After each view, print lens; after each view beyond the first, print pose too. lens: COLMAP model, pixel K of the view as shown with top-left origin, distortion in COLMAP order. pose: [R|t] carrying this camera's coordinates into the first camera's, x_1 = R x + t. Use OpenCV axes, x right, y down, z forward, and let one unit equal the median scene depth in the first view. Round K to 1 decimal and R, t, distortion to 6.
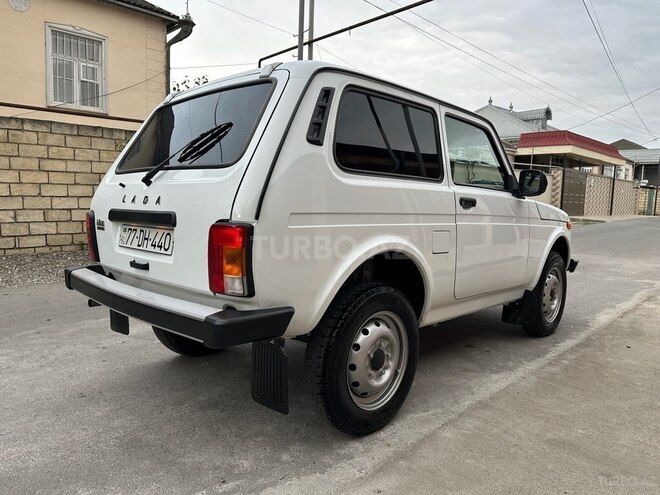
lens RADIAL K [[466.2, 0, 332.3], [0, 466.2, 243.4], [0, 0, 1]] dist [0.037390, -0.049226]
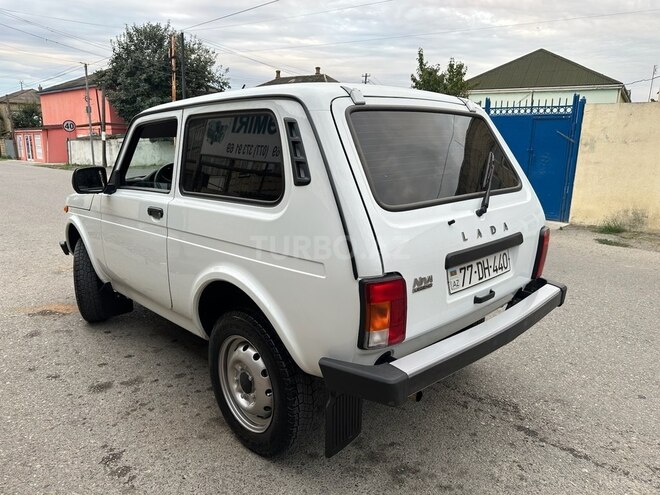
lens RADIAL K [[472.3, 0, 329.9], [0, 472.3, 244.2], [0, 0, 1]] dist [0.036524, -0.001849]
pose [[0.042388, -0.232725, 0.971618, -1.173807], [0.094128, 0.969097, 0.228015, -0.273250], [-0.994657, 0.081791, 0.062984, 1.072459]]
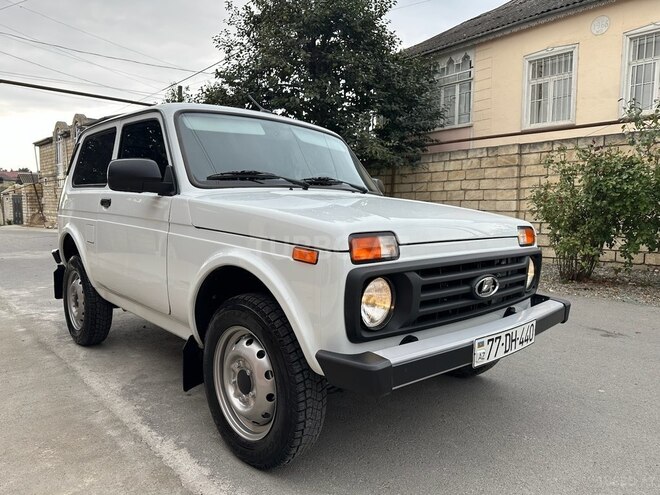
lens RADIAL K [[465.8, 0, 328.7], [0, 465.8, 243.8], [0, 0, 1]] dist [0.034864, -0.044489]
pose [[-0.052558, 0.056981, -0.996991, 1.445473], [-0.102473, 0.992793, 0.062143, -0.118634], [0.993346, 0.105431, -0.046341, 1.663734]]
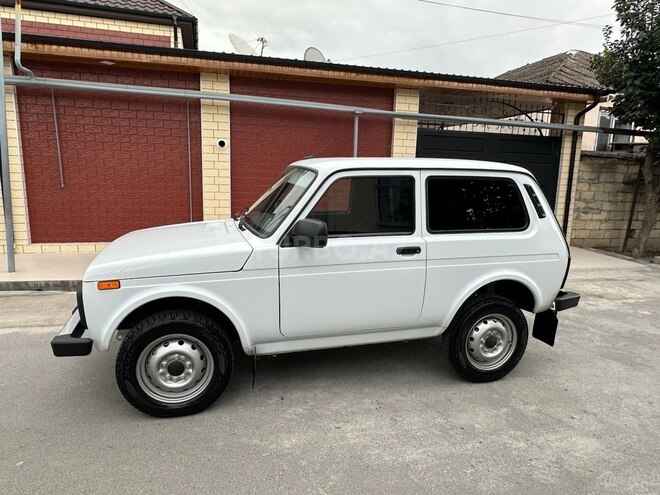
lens RADIAL K [[425.3, 0, 330.0], [0, 425.3, 247.5], [0, 0, 1]] dist [0.000226, -0.000651]
pose [[-0.857801, -0.134690, 0.496019, -0.562135], [-0.000733, 0.965373, 0.260871, -0.450188], [-0.513981, 0.223412, -0.828197, 2.570675]]
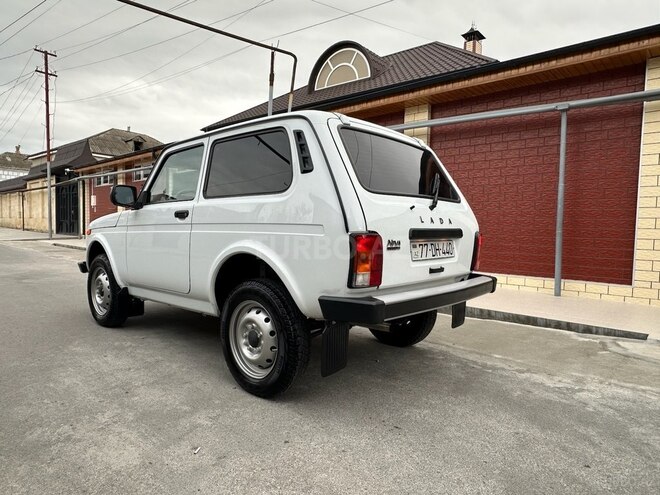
lens RADIAL K [[425.3, 0, 330.0], [0, 425.3, 247.5], [0, 0, 1]] dist [0.000226, -0.000651]
pose [[-0.036327, -0.072481, 0.996708, -1.363602], [0.068314, 0.994853, 0.074836, -0.108961], [-0.997002, 0.070808, -0.031189, 1.142559]]
